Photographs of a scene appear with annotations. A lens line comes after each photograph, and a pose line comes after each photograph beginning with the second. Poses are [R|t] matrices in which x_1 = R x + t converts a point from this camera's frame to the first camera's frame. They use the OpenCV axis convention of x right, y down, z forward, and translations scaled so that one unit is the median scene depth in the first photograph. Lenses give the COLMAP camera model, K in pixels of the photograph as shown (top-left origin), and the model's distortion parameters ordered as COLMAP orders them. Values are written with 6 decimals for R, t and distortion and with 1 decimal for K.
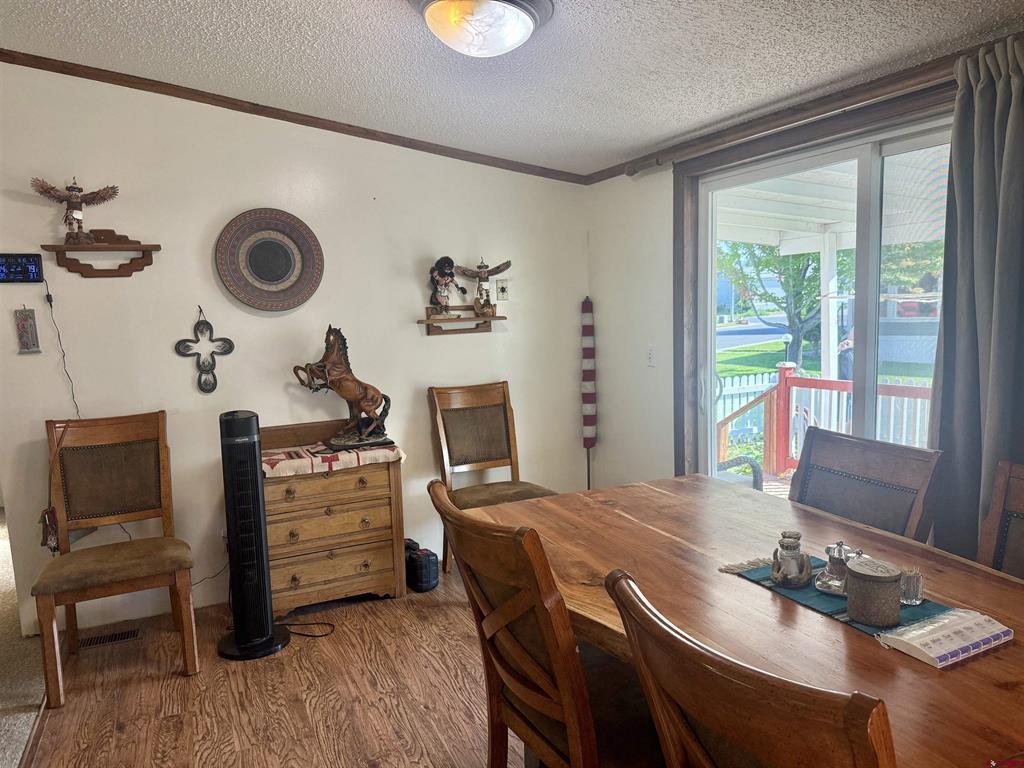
lens RADIAL K [[714.4, 0, 515.4], [0, 714.4, 385.7], [0, 0, 1]] dist [0.054087, -0.069750]
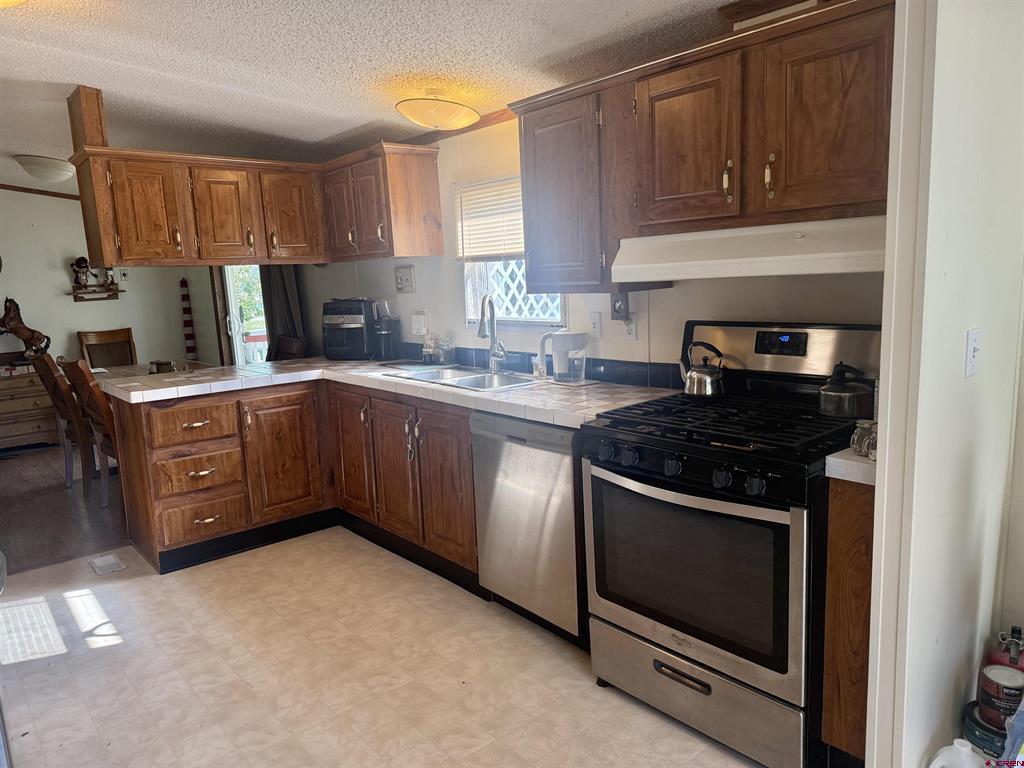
lens RADIAL K [[714.4, 0, 504.5], [0, 714.4, 394.4], [0, 0, 1]] dist [0.054087, -0.069750]
pose [[0.965616, -0.059795, 0.253001, 0.453118], [0.049031, 0.997612, 0.048645, 0.126337], [-0.255306, -0.034568, 0.966242, -1.025786]]
